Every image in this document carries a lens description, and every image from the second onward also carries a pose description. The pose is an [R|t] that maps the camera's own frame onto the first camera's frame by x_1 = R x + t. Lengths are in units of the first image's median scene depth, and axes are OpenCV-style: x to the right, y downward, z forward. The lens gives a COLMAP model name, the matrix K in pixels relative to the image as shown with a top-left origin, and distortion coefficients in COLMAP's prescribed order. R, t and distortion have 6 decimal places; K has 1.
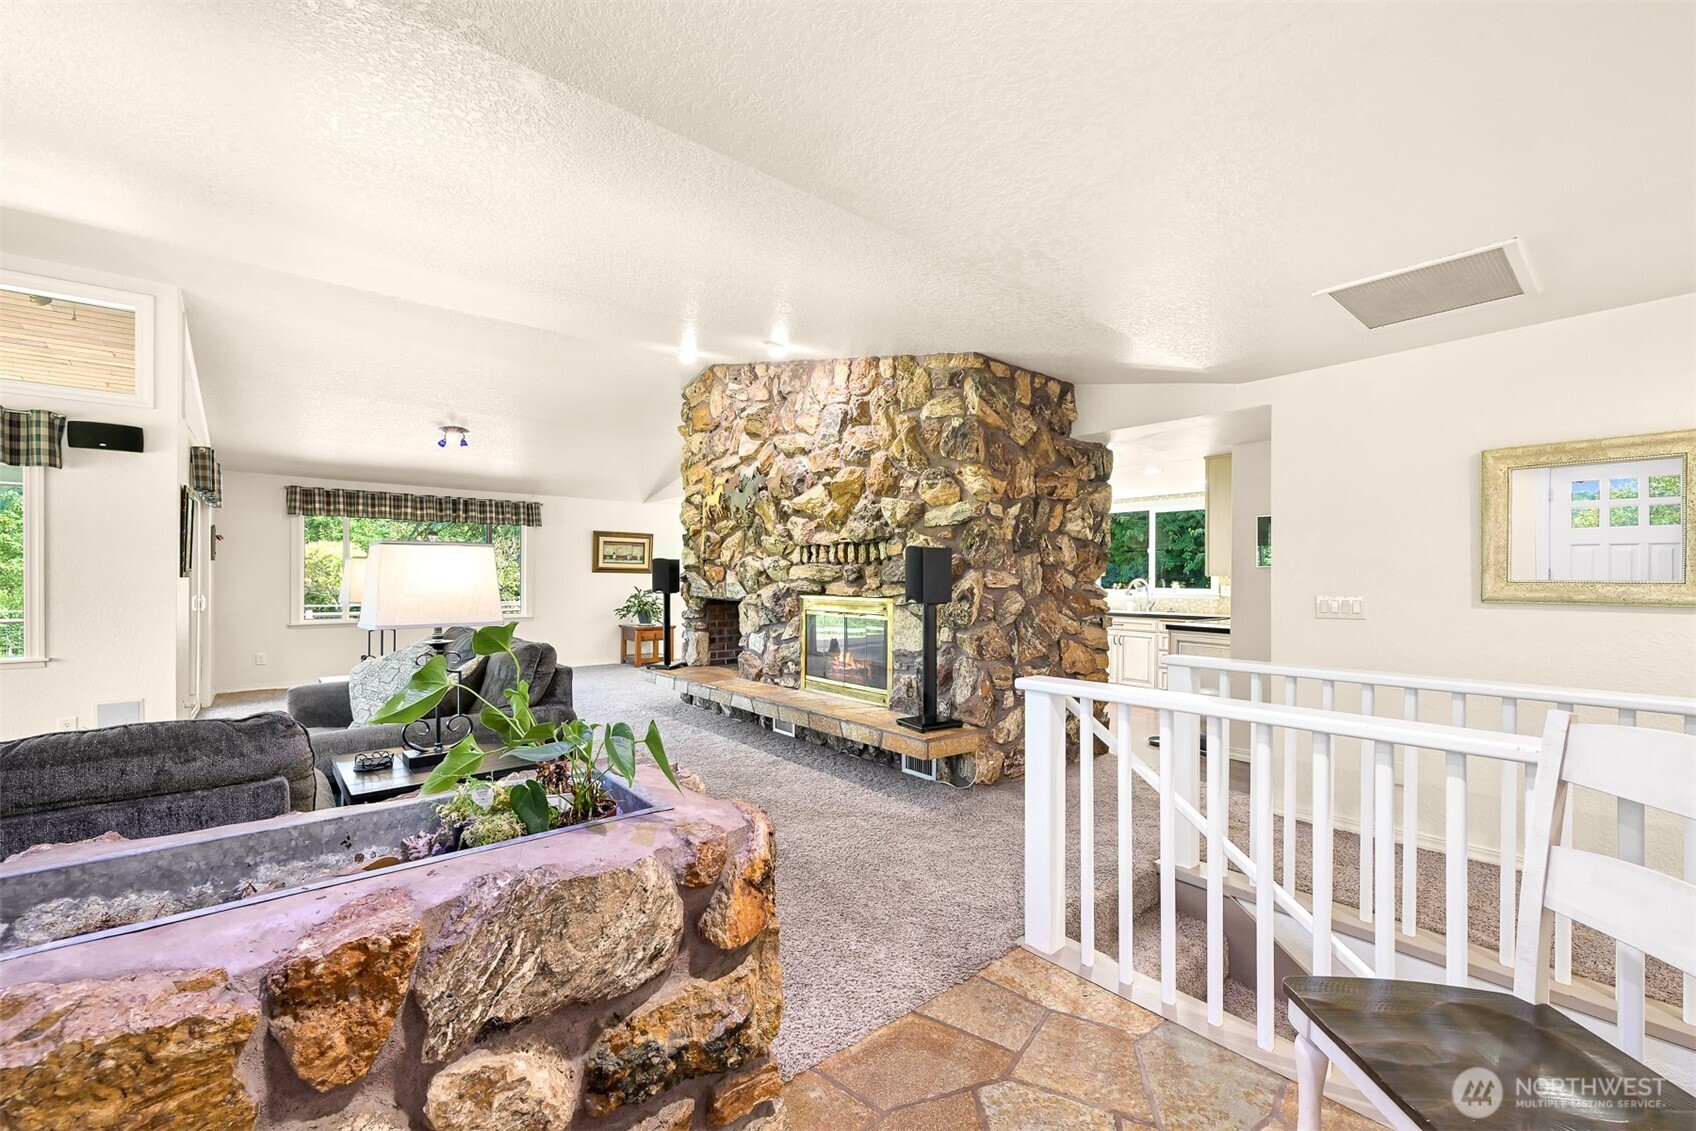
lens RADIAL K [[687.5, 0, 855.2], [0, 687.5, 577.5], [0, 0, 1]] dist [0.000169, -0.000027]
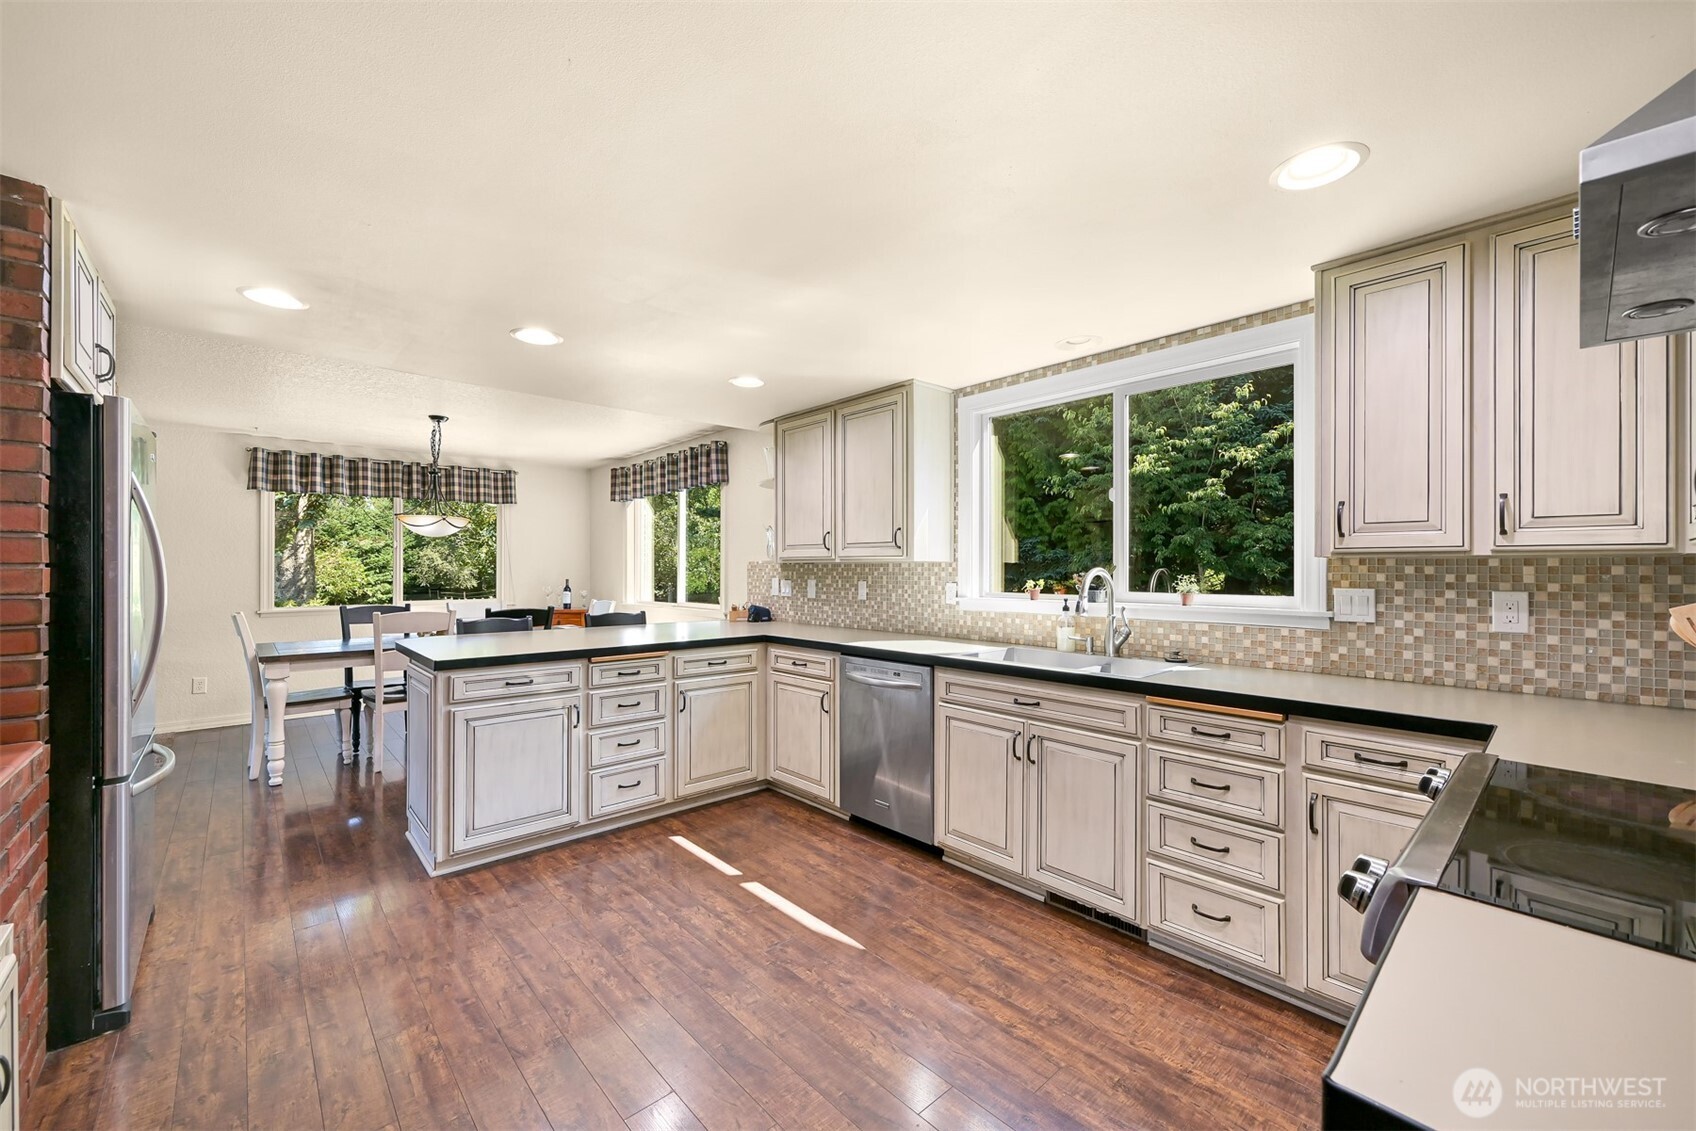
lens RADIAL K [[672.5, 0, 848.0], [0, 672.5, 565.5], [0, 0, 1]] dist [-0.000035, 0.000017]
pose [[0.999411, -0.004610, 0.034013, 0.458822], [0.004830, 0.999968, -0.006395, 0.003721], [-0.033983, 0.006556, 0.999401, 1.085045]]
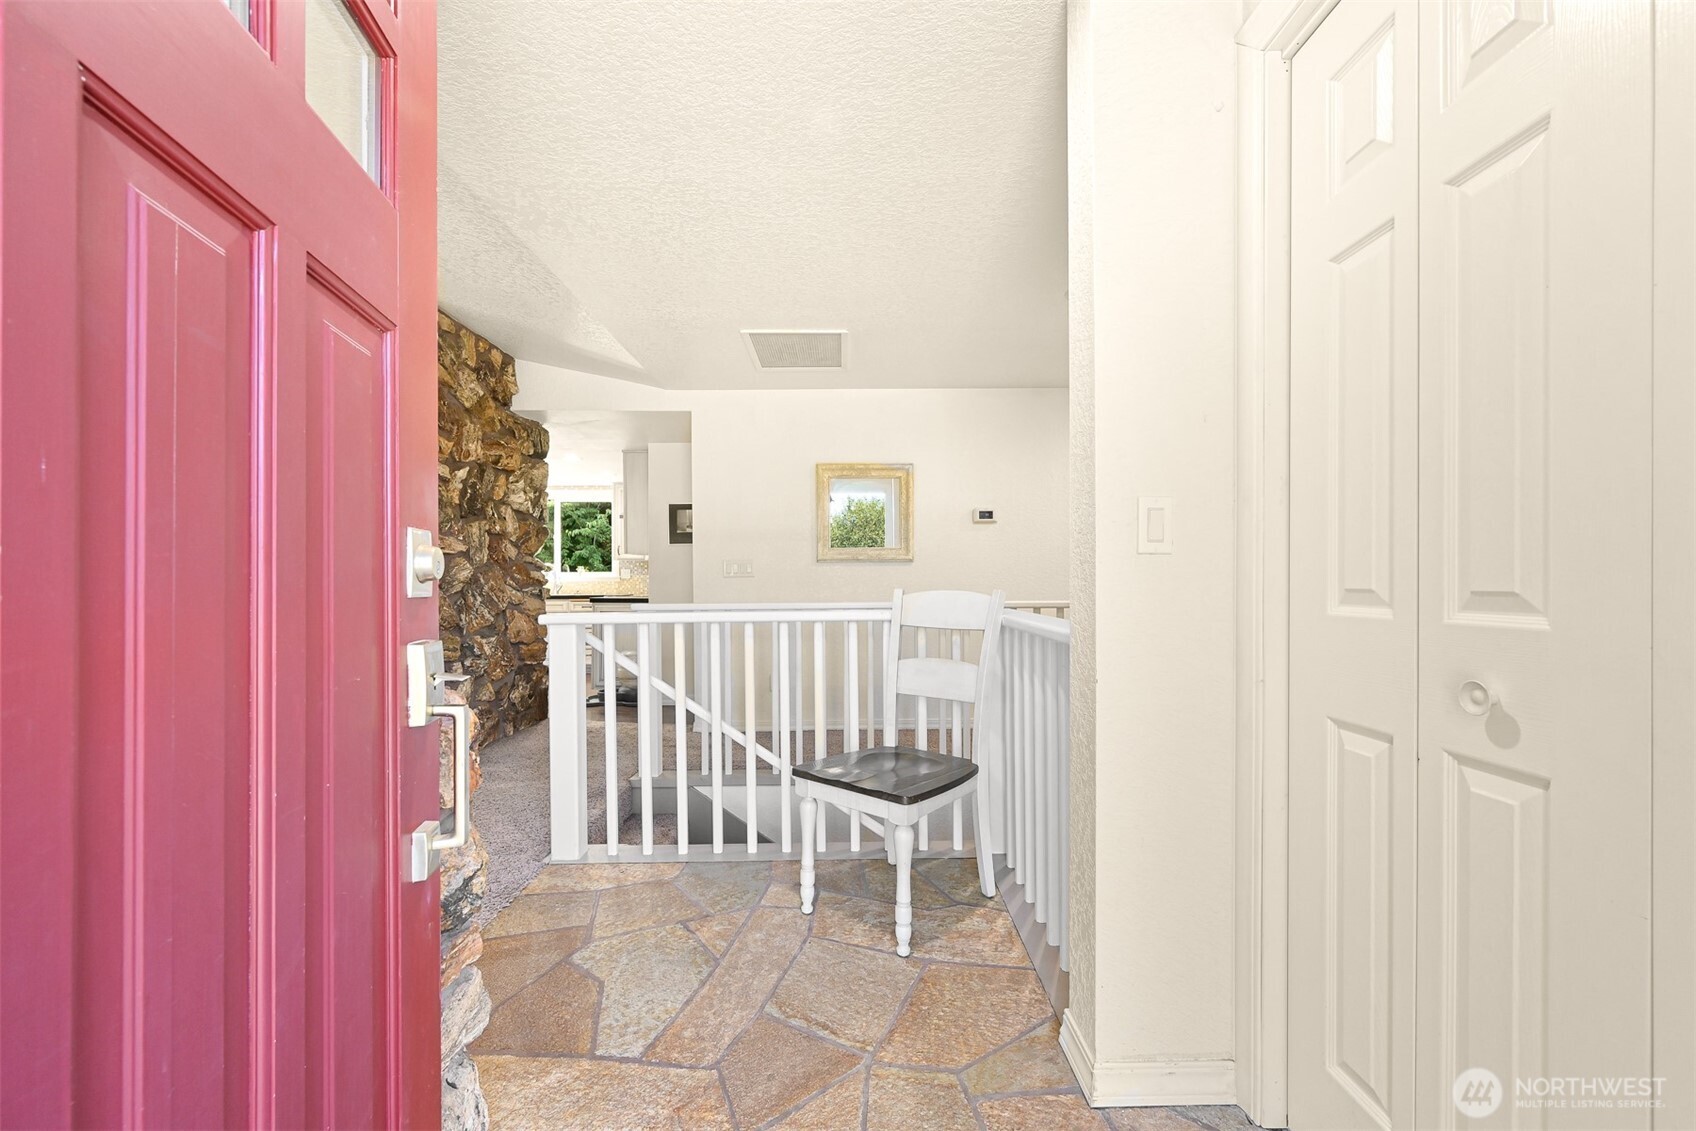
lens RADIAL K [[675.8, 0, 851.8], [0, 675.8, 580.9], [0, 0, 1]] dist [0.000360, 0.000020]
pose [[0.640586, -0.006558, 0.767858, -0.132406], [0.006636, 0.999973, 0.003004, 0.048274], [-0.767858, 0.003172, 0.640613, -0.019787]]
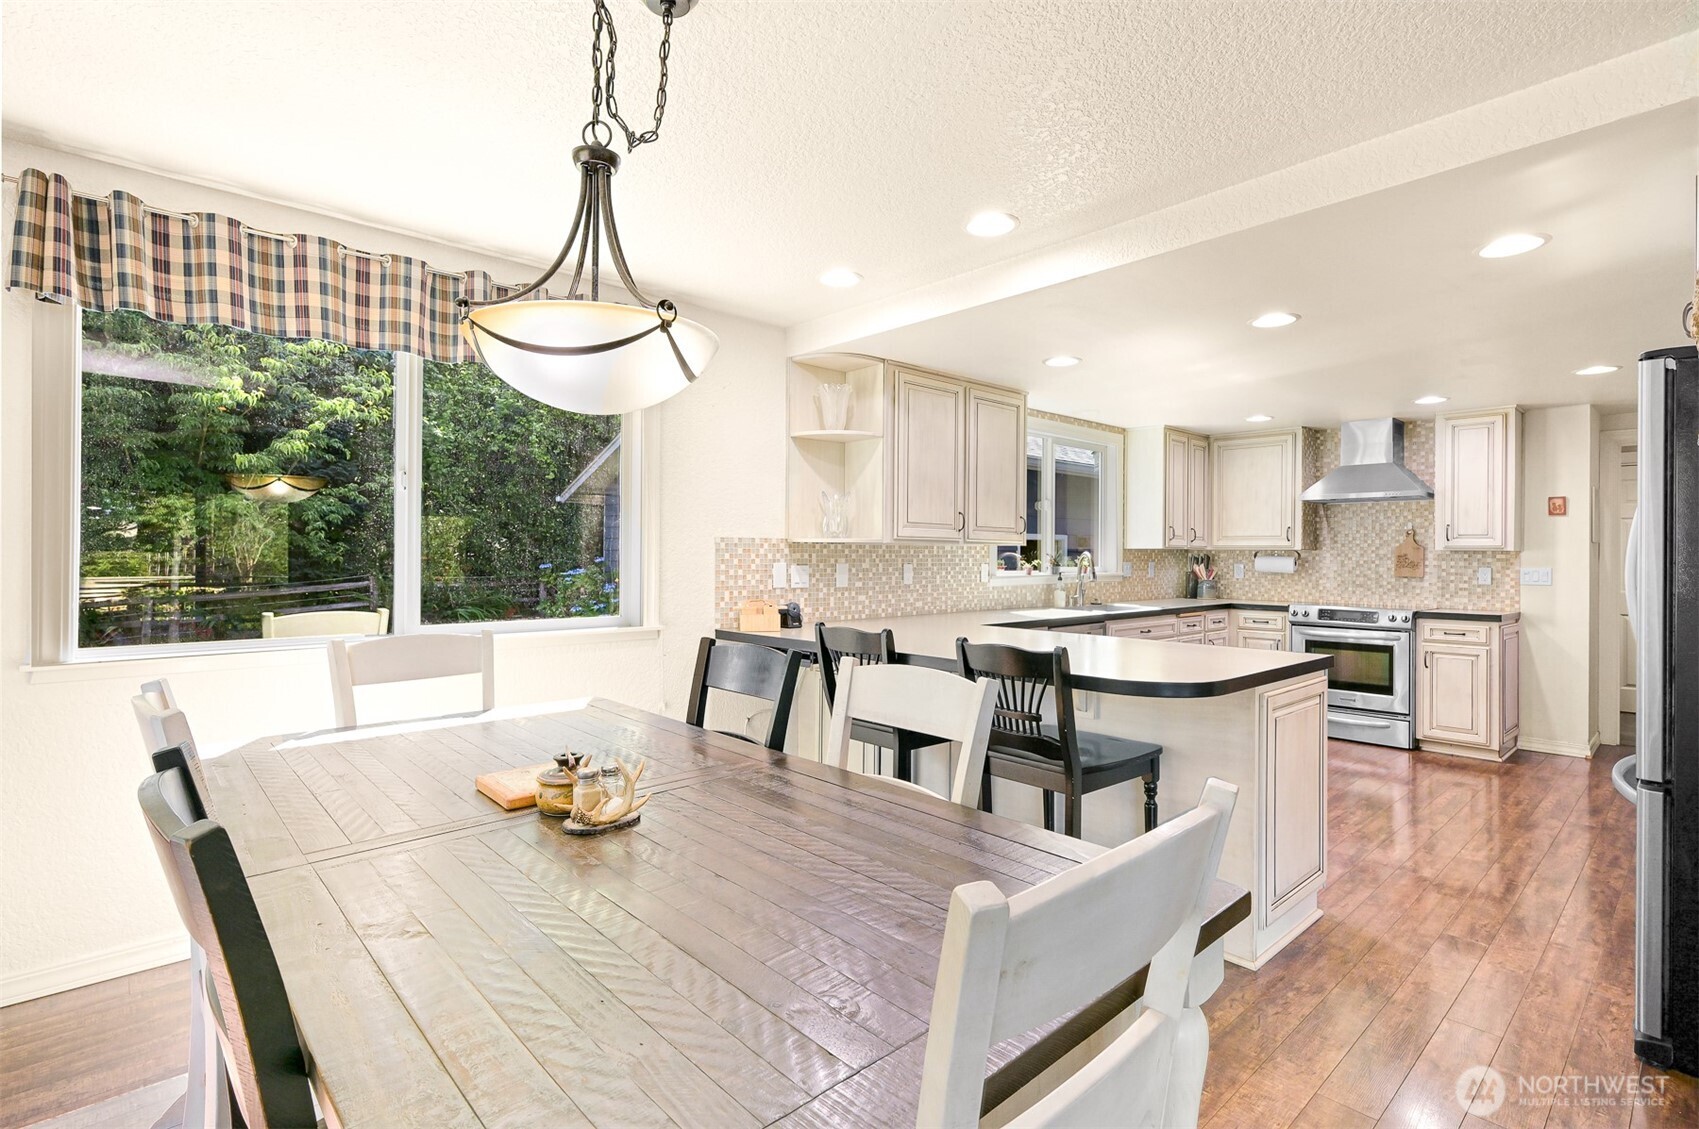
lens RADIAL K [[833.1, 0, 854.0], [0, 833.1, 555.2], [0, 0, 1]] dist [-0.000835, 0.000286]
pose [[-0.055780, -0.005560, 0.998428, -0.498953], [-0.004963, 0.999974, 0.005291, 0.002677], [-0.998431, -0.004660, -0.055807, 2.086536]]
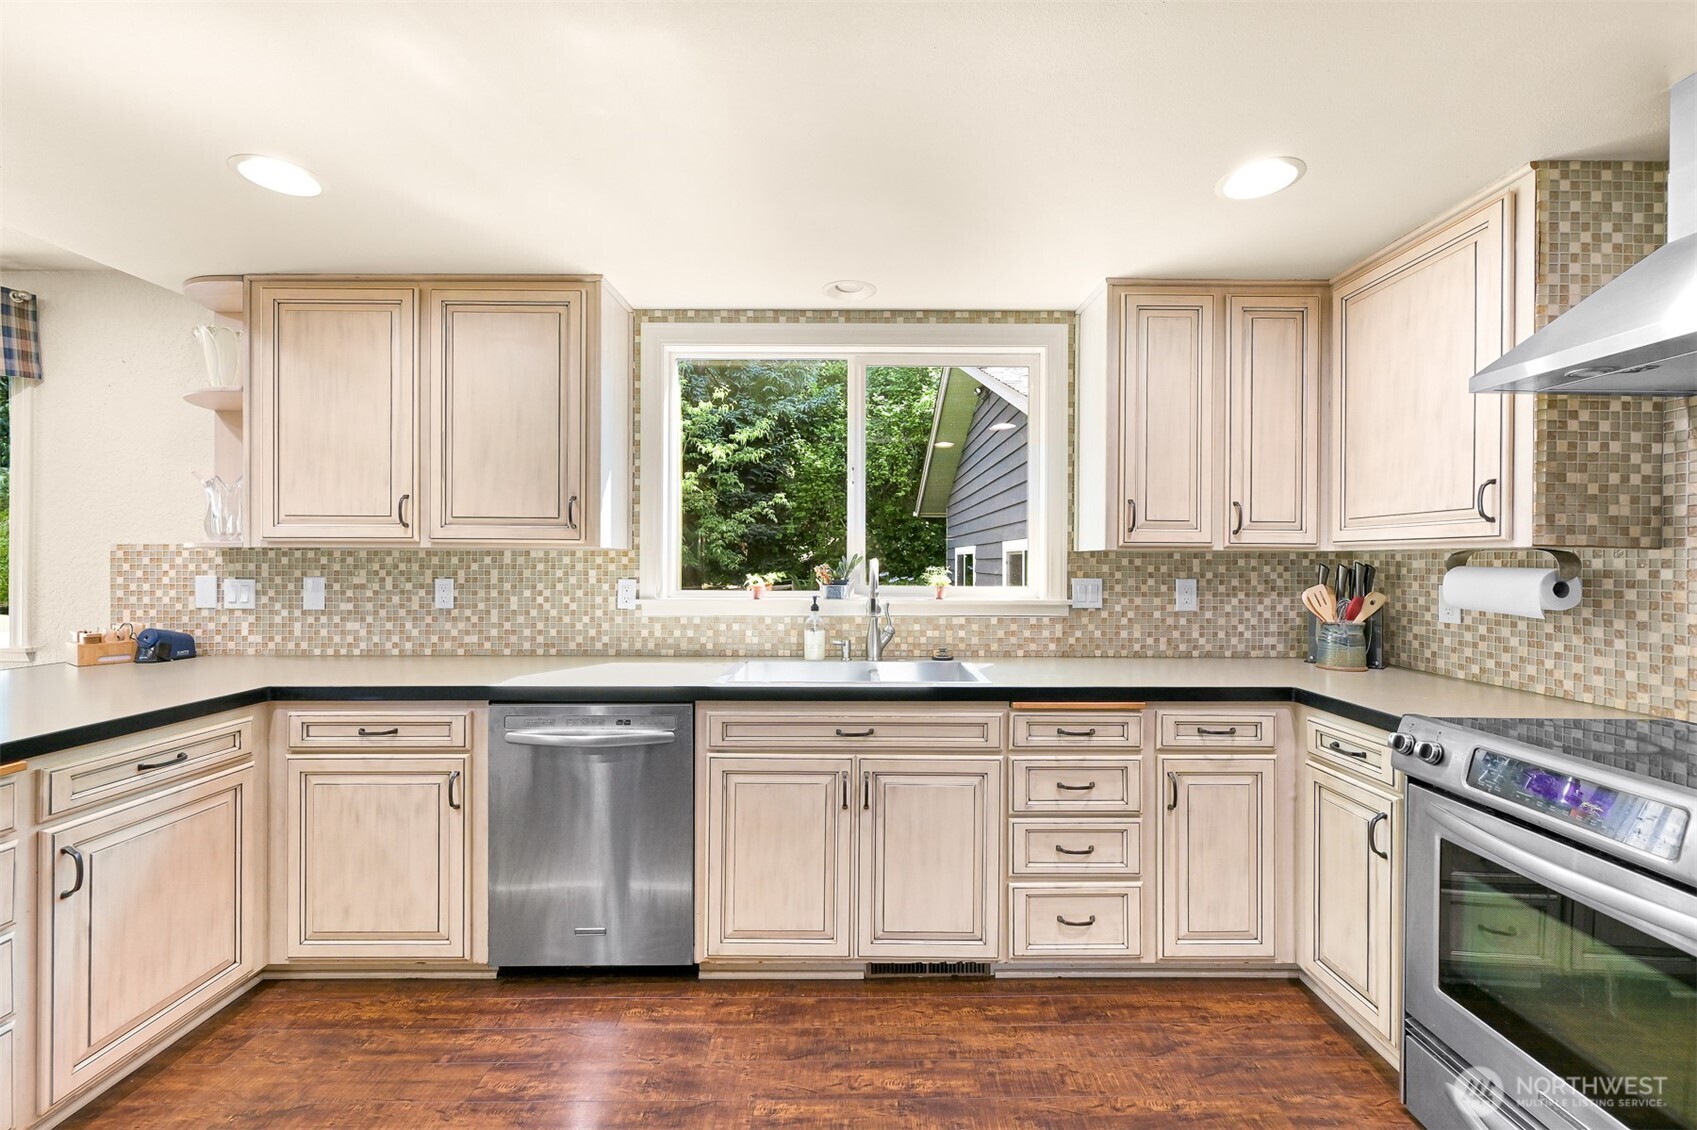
lens RADIAL K [[690.2, 0, 861.3], [0, 690.2, 561.2], [0, 0, 1]] dist [-0.000365, -0.000102]
pose [[0.639248, -0.003831, 0.768991, 0.292034], [0.001419, 0.999992, 0.003802, 0.002666], [-0.769000, -0.001339, 0.639248, 1.343435]]
